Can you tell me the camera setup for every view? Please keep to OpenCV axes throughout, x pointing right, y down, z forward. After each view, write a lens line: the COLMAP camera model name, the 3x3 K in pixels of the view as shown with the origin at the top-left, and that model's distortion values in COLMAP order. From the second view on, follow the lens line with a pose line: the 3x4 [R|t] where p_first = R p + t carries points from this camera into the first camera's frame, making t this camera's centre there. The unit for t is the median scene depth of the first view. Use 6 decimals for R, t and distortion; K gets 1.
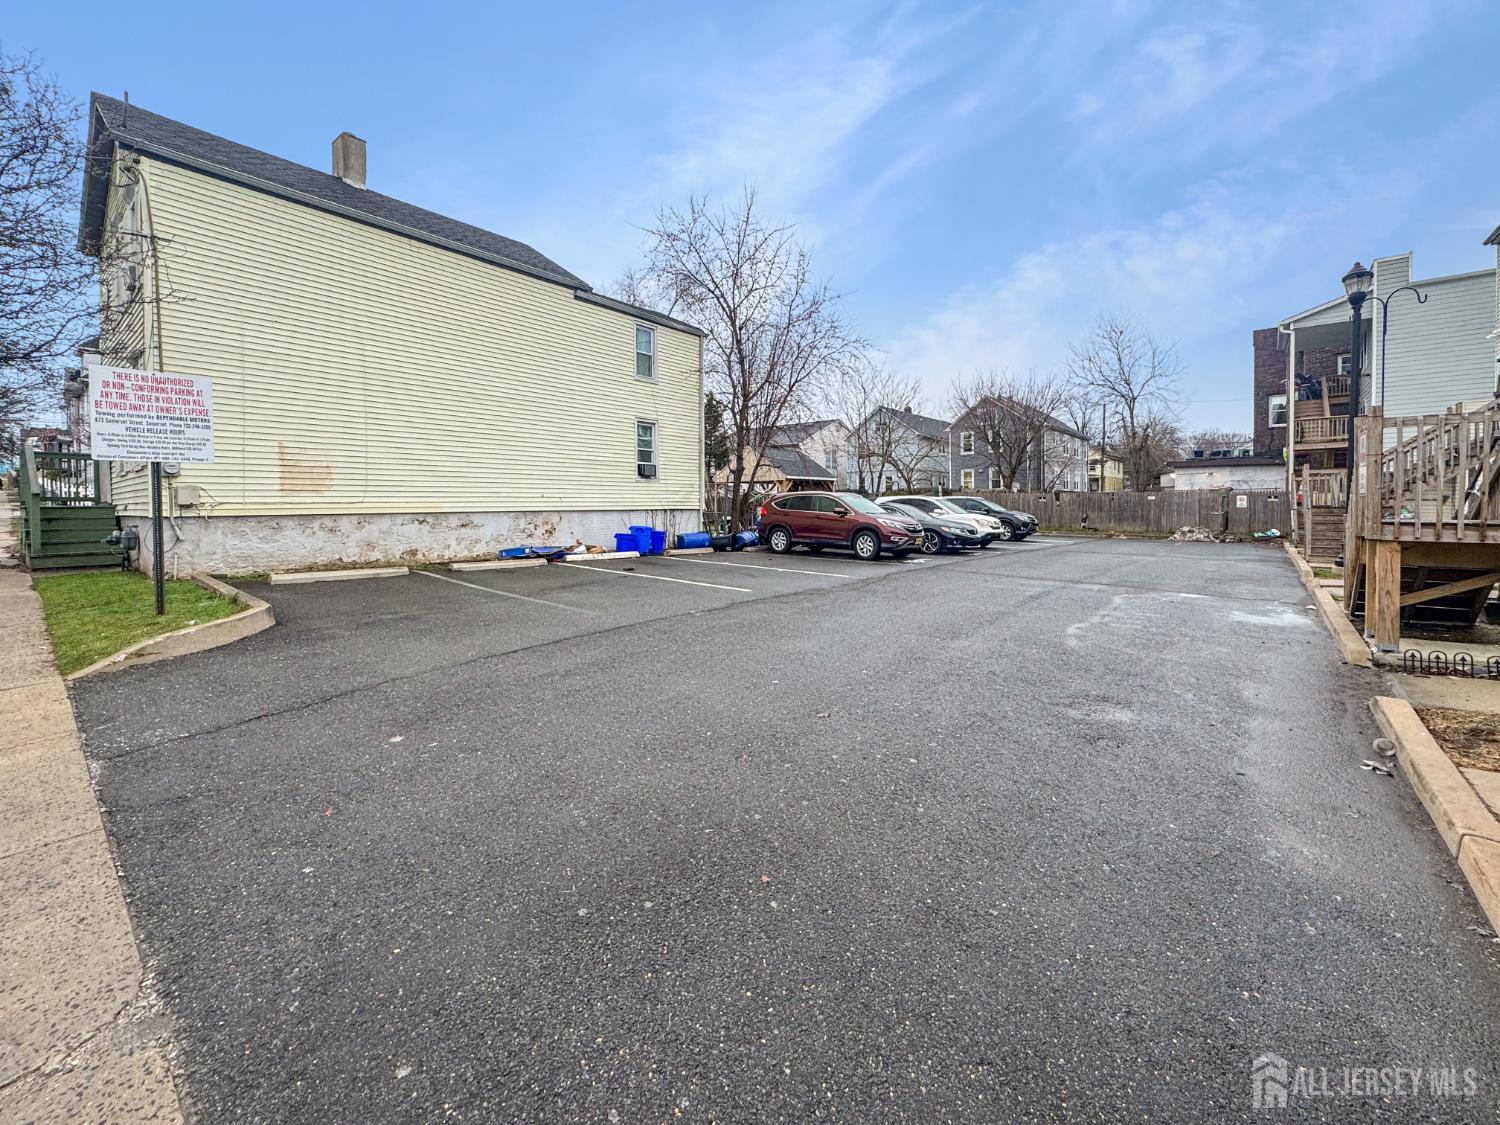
lens RADIAL K [[595.6, 0, 743.5], [0, 595.6, 559.3], [0, 0, 1]] dist [-0.002010, -0.000087]
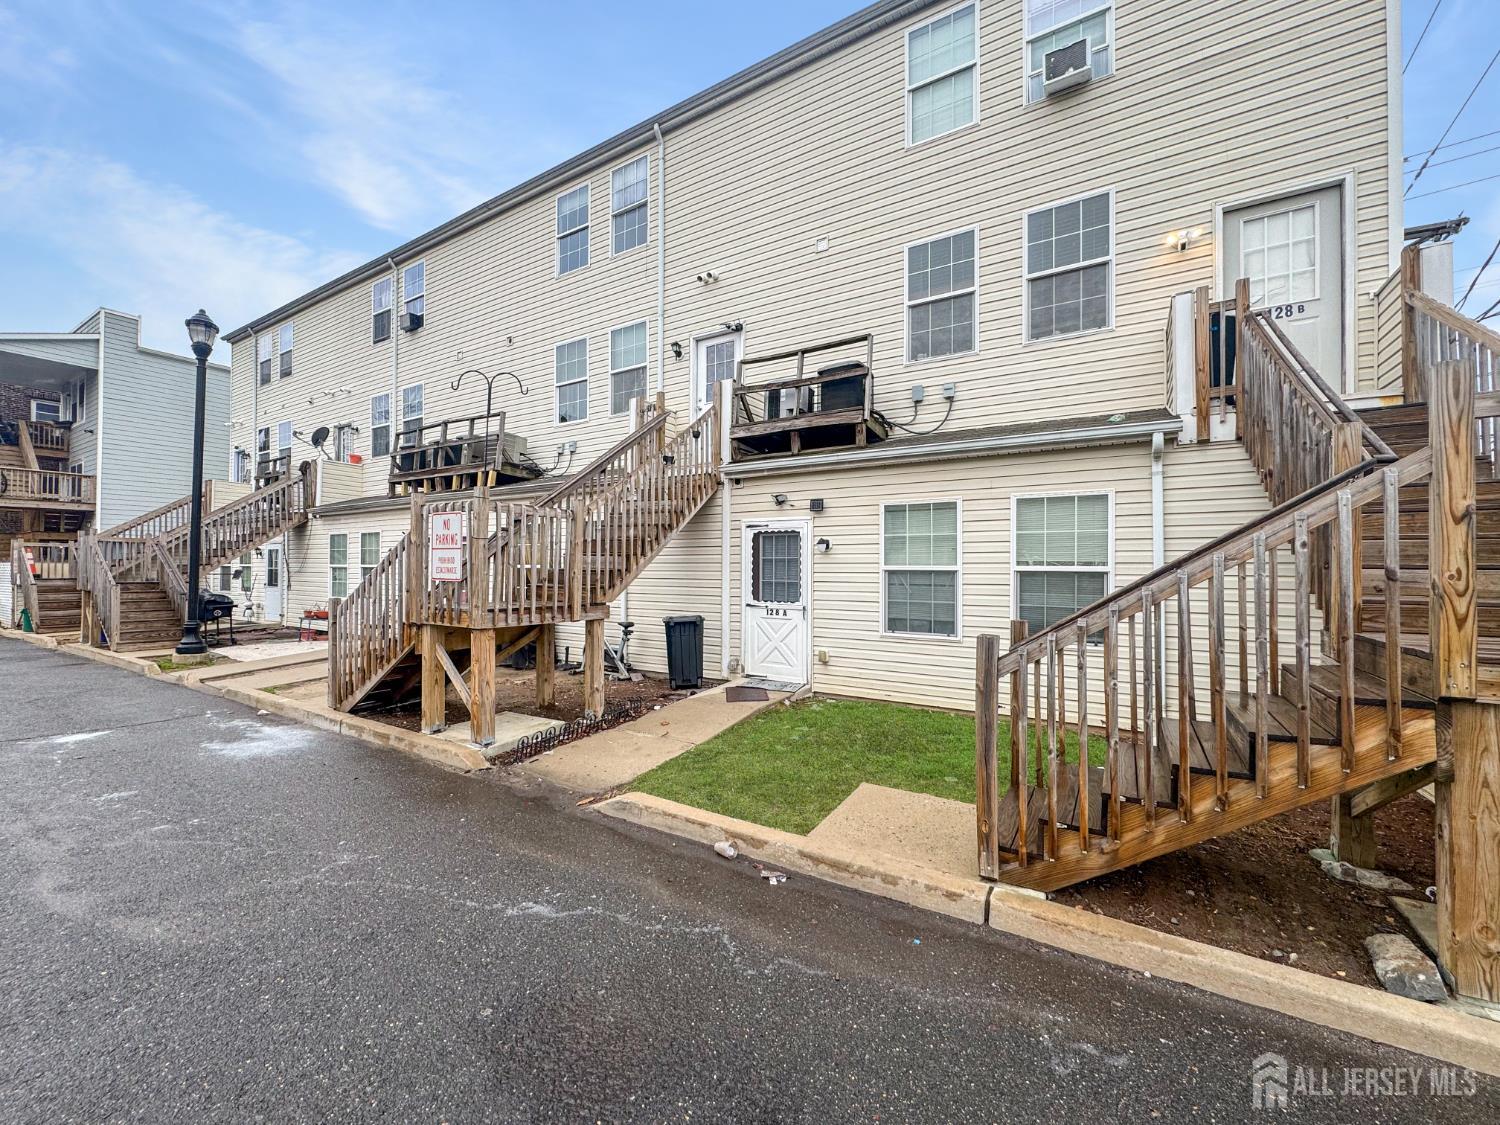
lens RADIAL K [[595.6, 0, 743.5], [0, 595.6, 559.3], [0, 0, 1]] dist [-0.002010, -0.000087]
pose [[-0.162774, 0.018101, 0.986497, 0.016484], [0.090097, 0.995927, -0.003407, -0.026094], [-0.982541, 0.088326, -0.163742, 0.186963]]
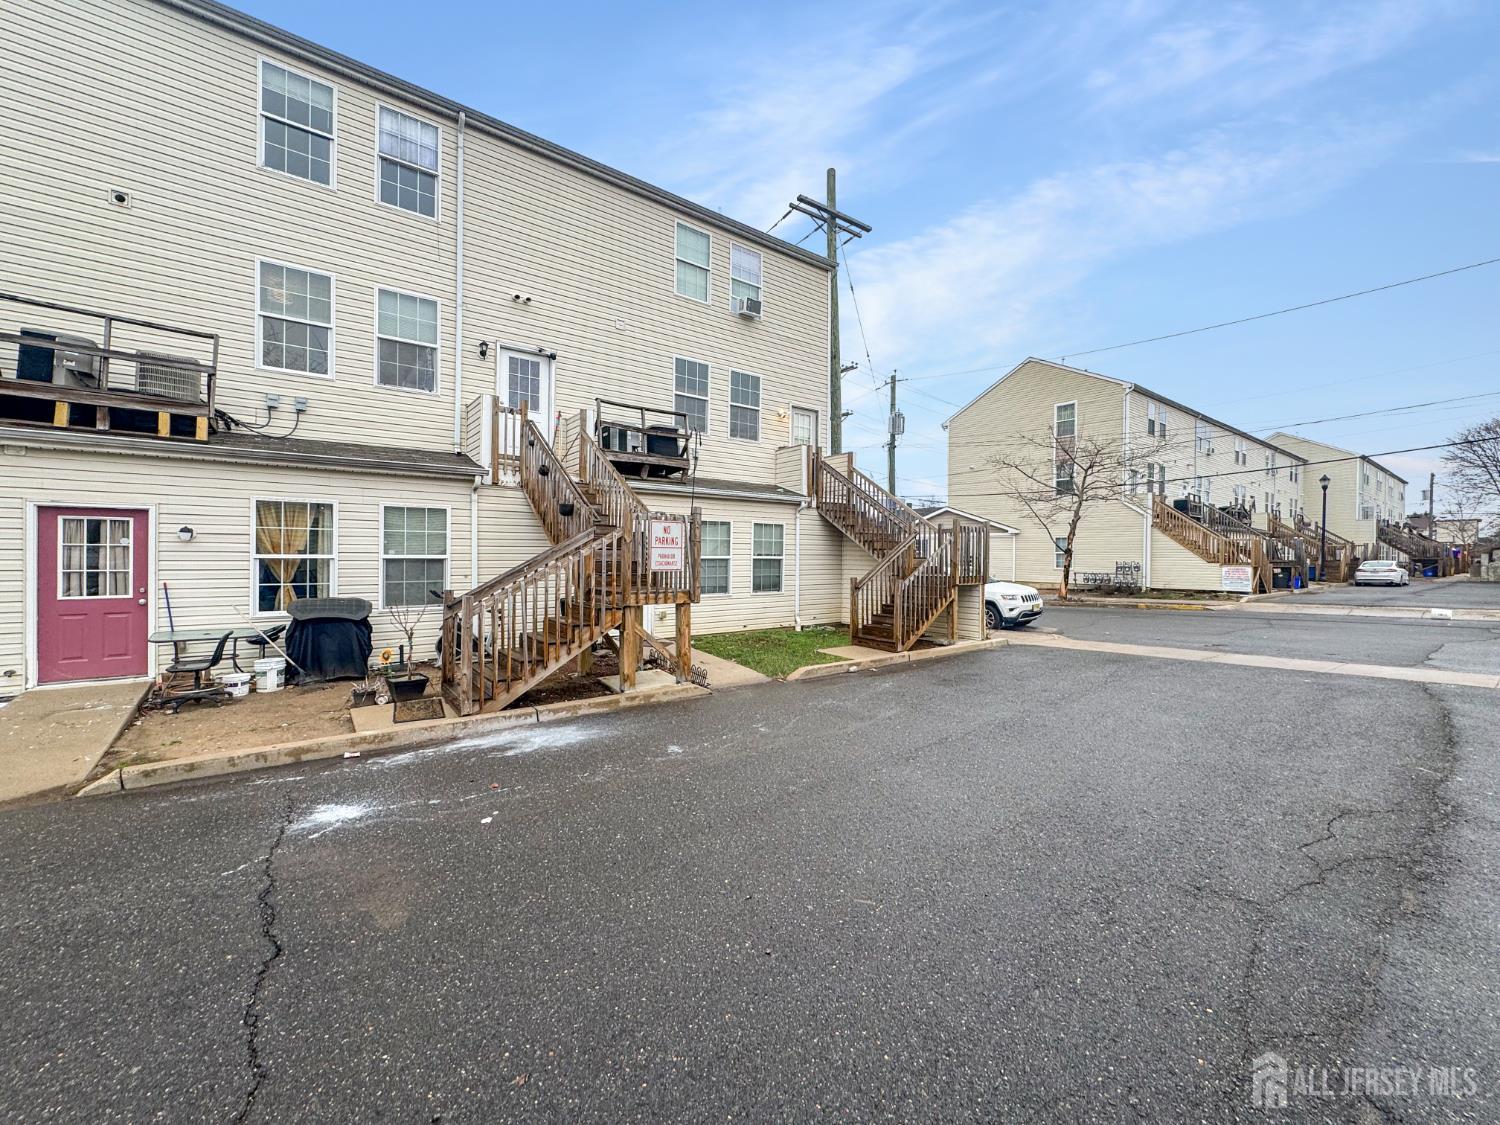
lens RADIAL K [[602.4, 0, 748.0], [0, 602.4, 555.1], [0, 0, 1]] dist [-0.001623, 0.000022]
pose [[-0.979123, -0.002915, 0.203248, 0.149616], [0.016996, 0.995222, 0.096152, -0.065695], [-0.202557, 0.097599, -0.974395, 0.549202]]
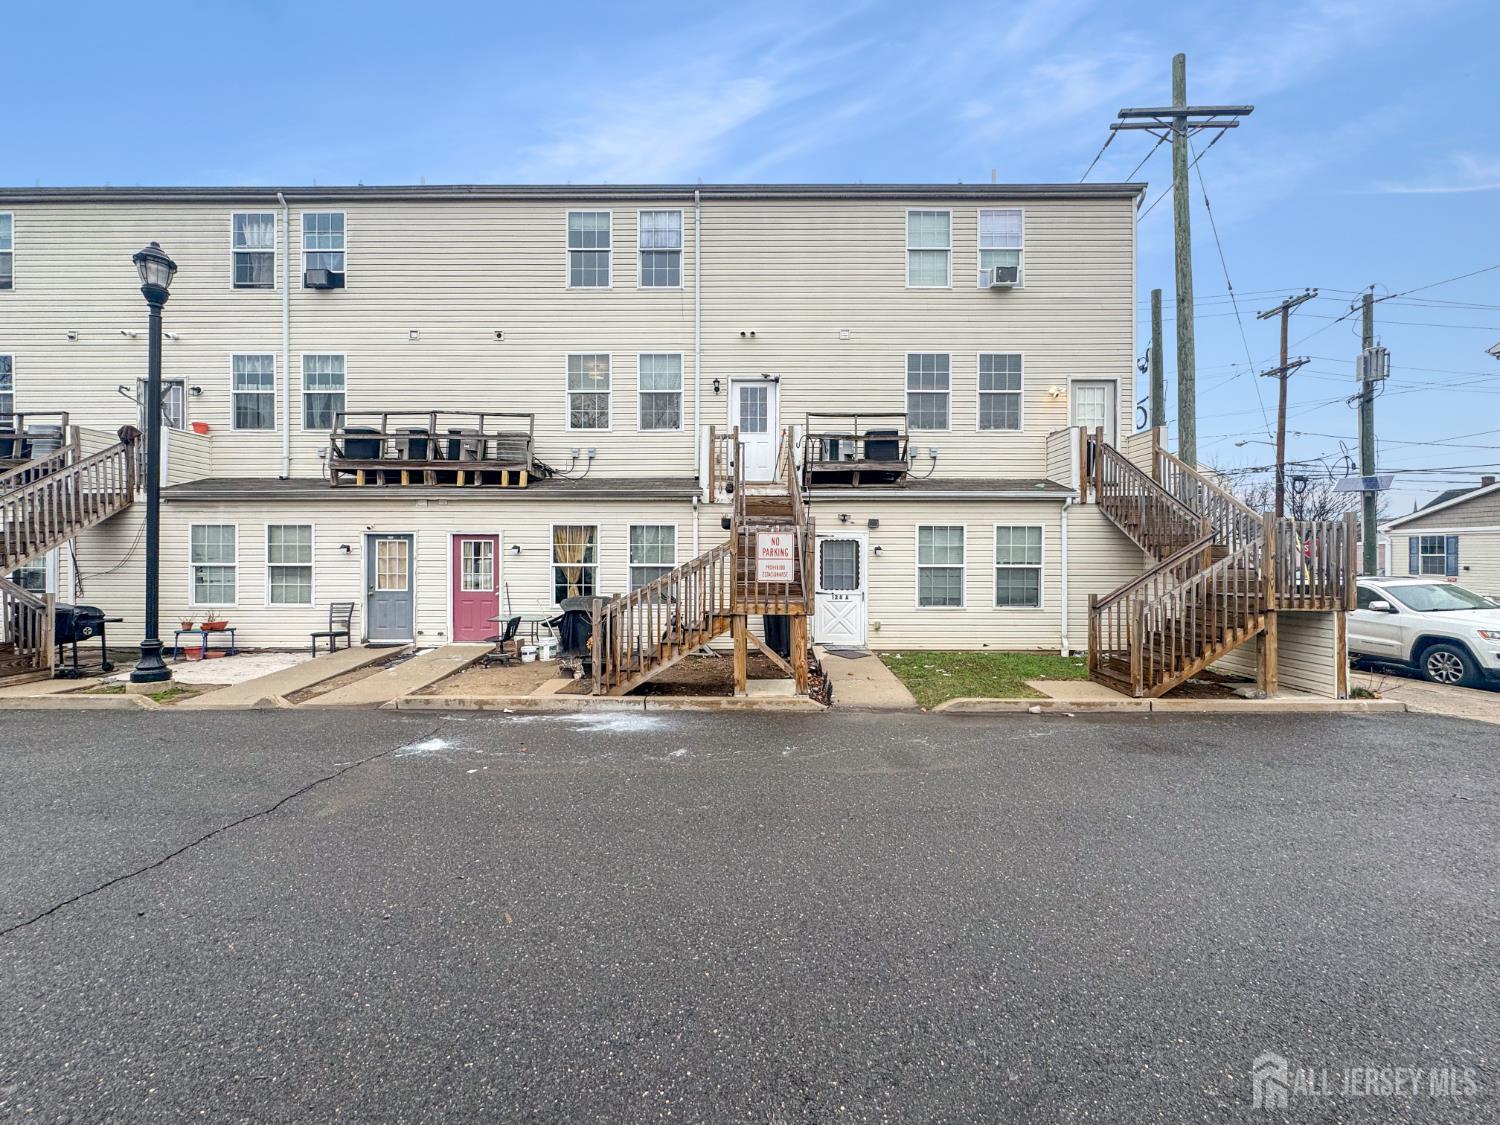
lens RADIAL K [[602.4, 0, 748.0], [0, 602.4, 555.1], [0, 0, 1]] dist [-0.001623, 0.000022]
pose [[-0.648119, 0.002257, 0.761536, 0.025264], [0.073833, 0.995471, 0.059887, -0.062253], [-0.757952, 0.095040, -0.645350, 0.469229]]
